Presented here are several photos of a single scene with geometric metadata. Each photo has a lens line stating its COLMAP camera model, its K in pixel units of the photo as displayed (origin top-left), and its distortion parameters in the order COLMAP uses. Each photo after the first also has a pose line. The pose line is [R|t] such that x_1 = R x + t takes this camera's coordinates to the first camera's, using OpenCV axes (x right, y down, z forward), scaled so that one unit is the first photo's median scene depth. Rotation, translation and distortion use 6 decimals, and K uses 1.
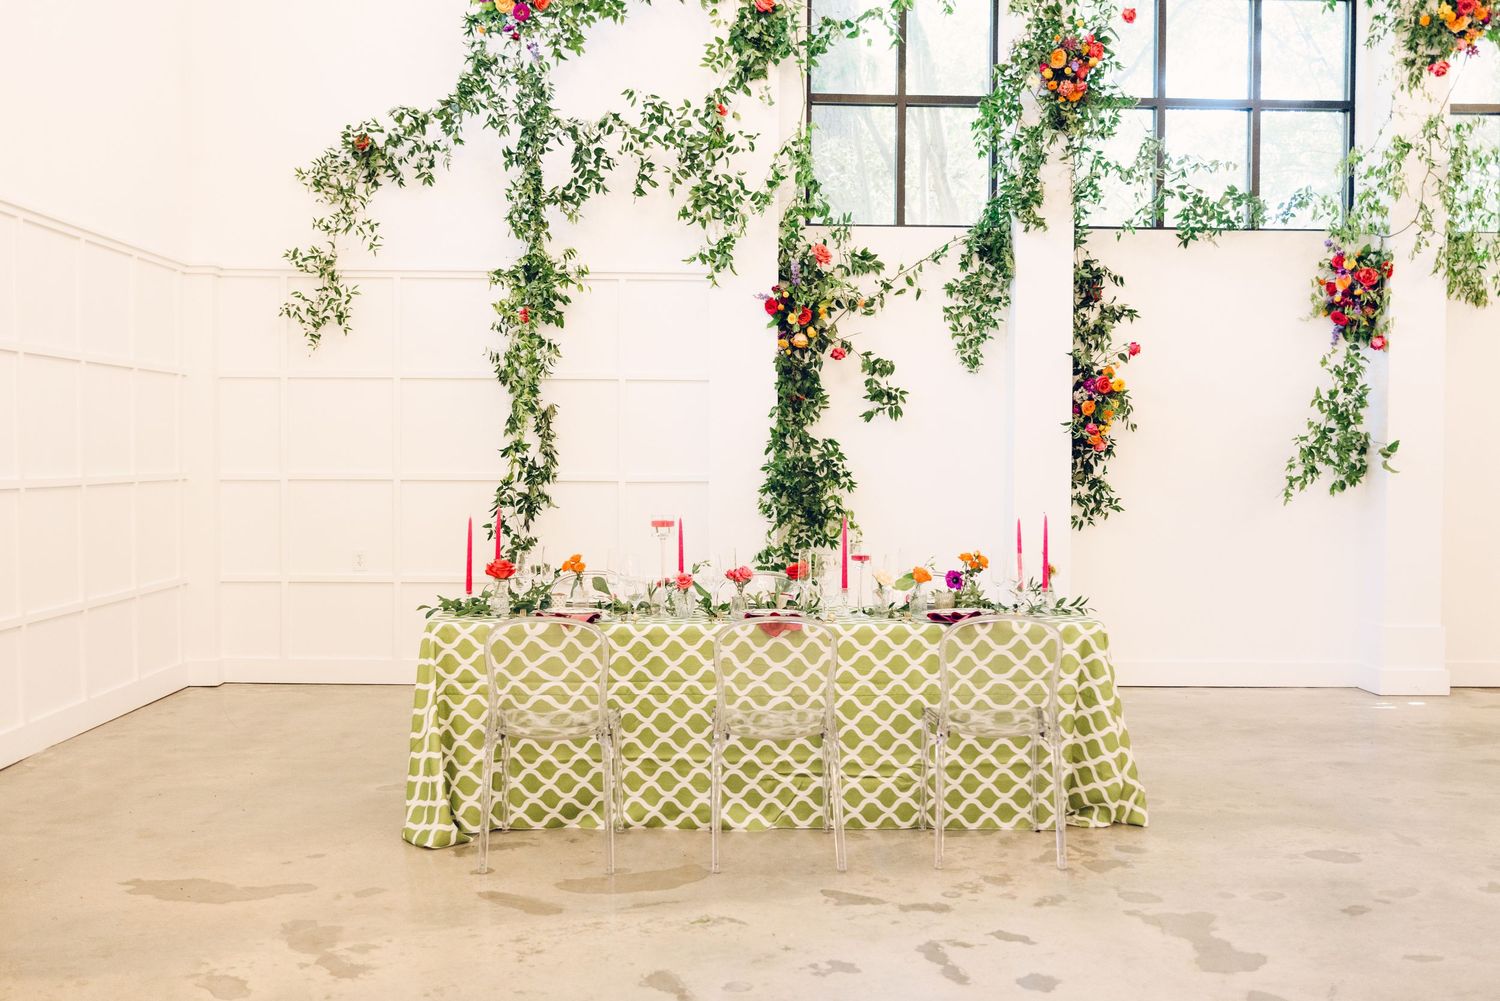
lens RADIAL K [[1561.7, 0, 751.3], [0, 1561.7, 501.5], [0, 0, 1]] dist [-0.005000, 0.000000]
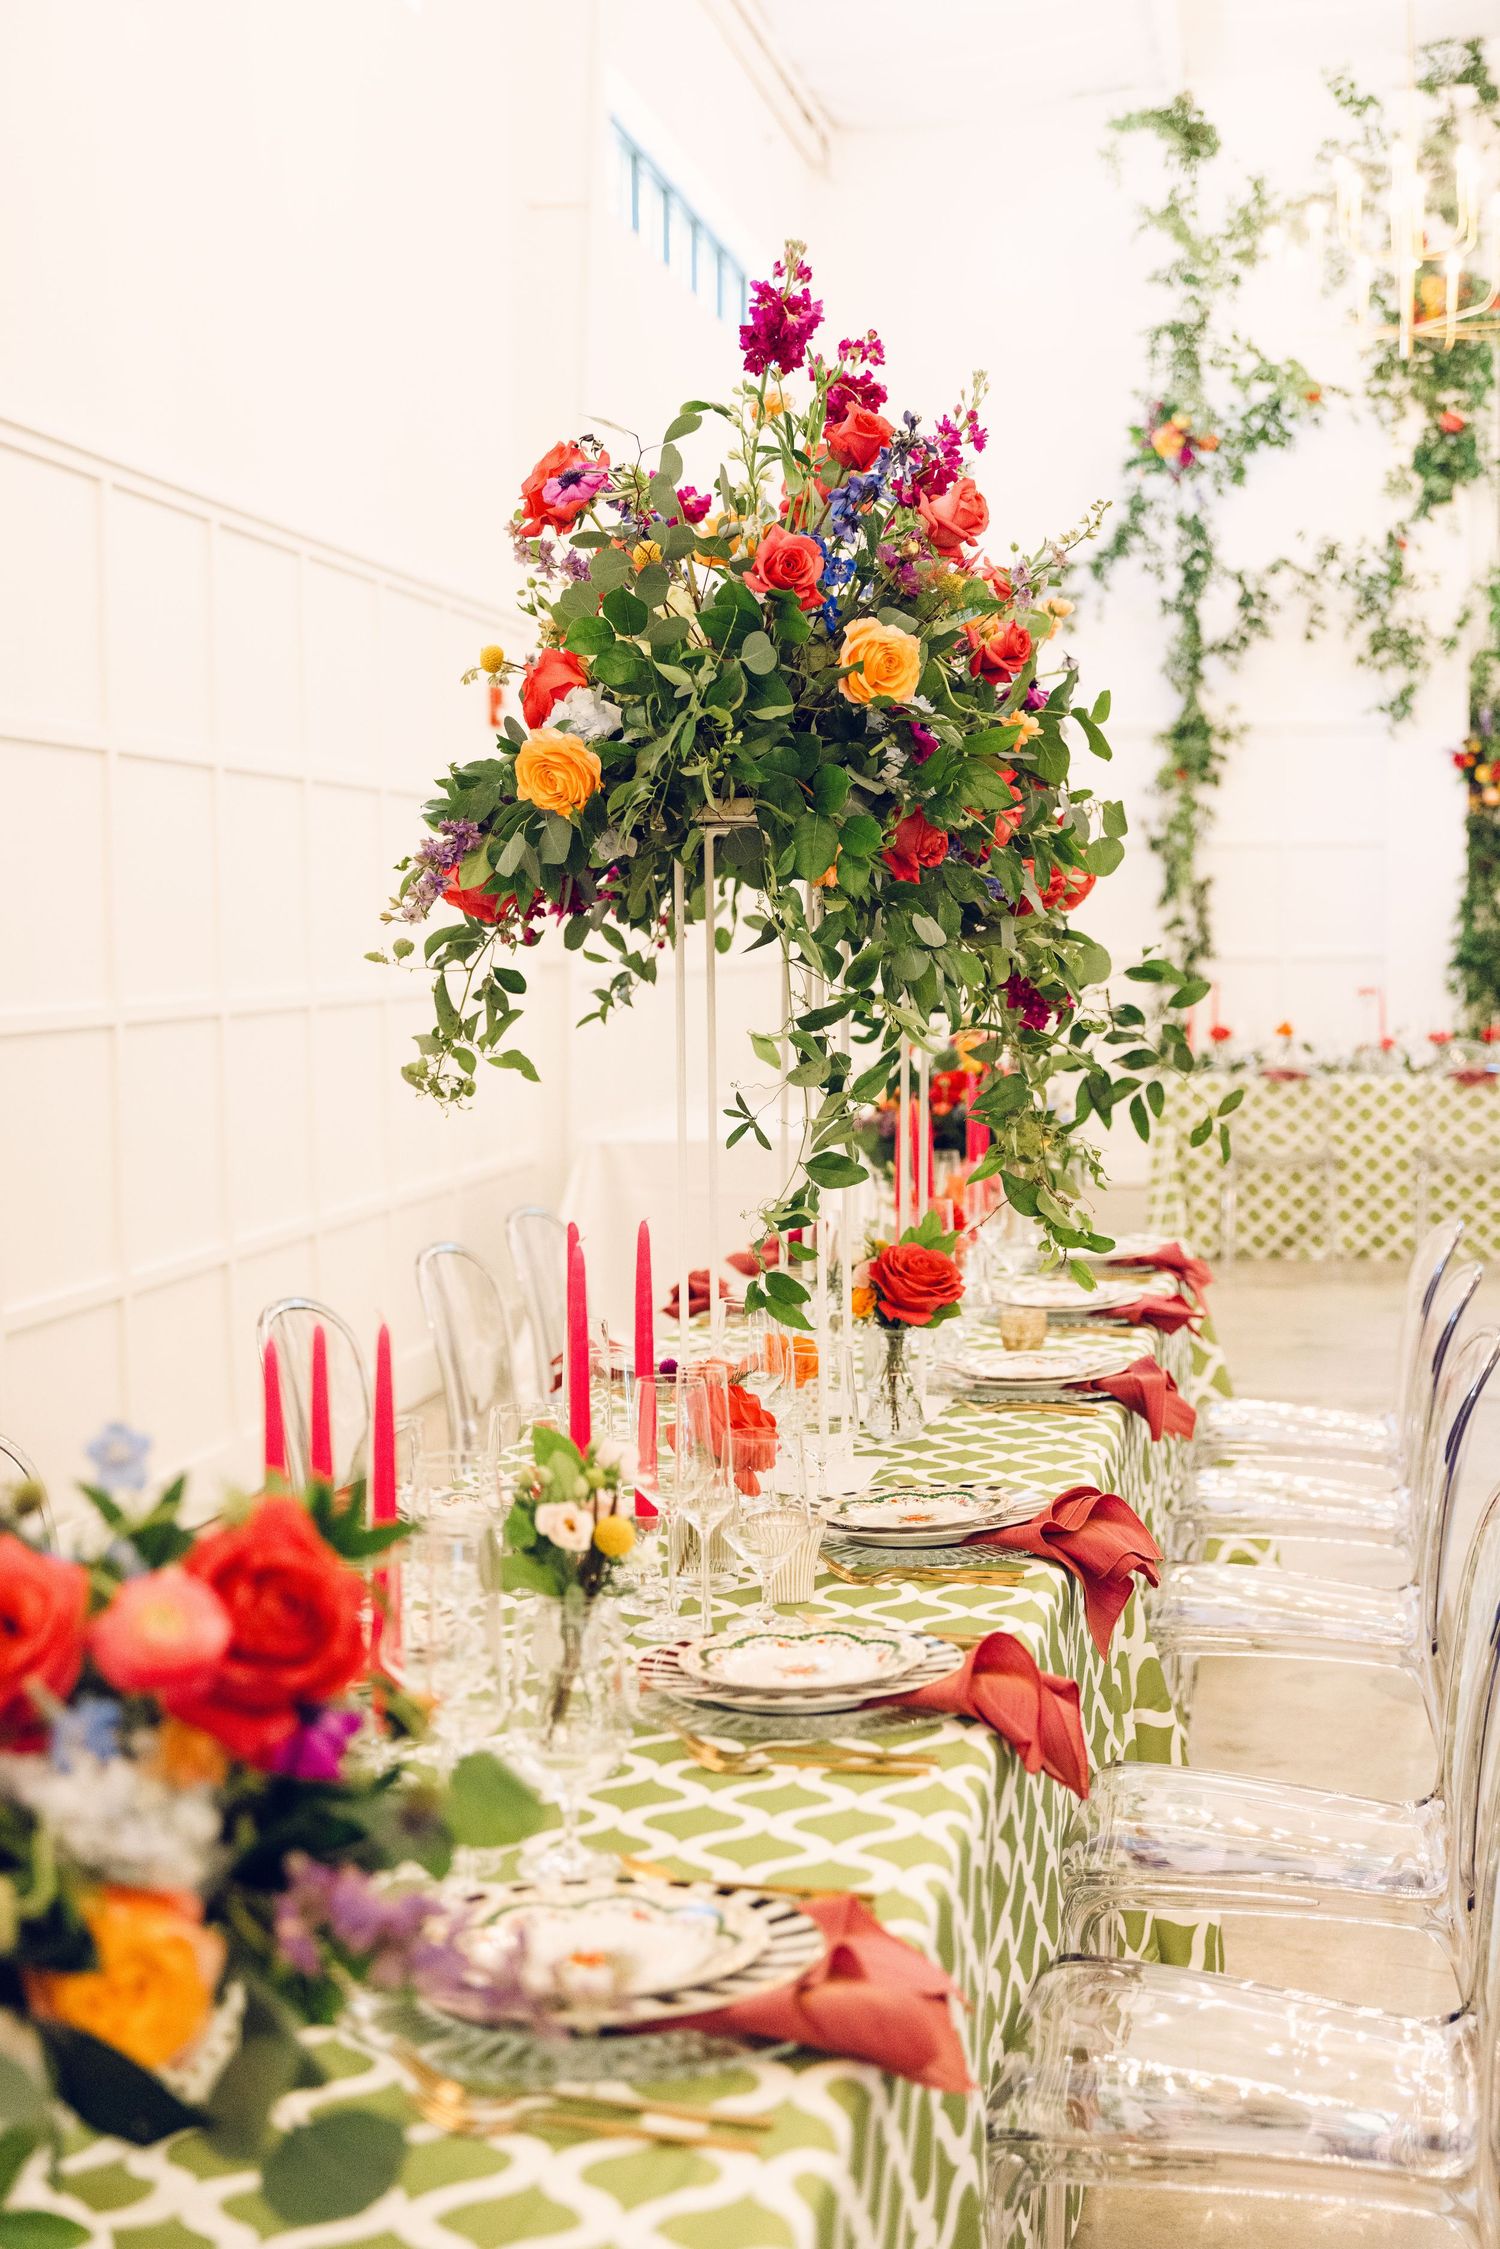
lens RADIAL K [[2903.8, 0, 744.2], [0, 2903.8, 1120.3], [0, 0, 1]] dist [-0.004779, 0.000000]
pose [[0.976906, 0.001766, -0.213663, -0.031815], [0.005963, 0.999351, 0.035522, 0.019391], [0.213587, -0.035976, 0.976261, -0.725398]]
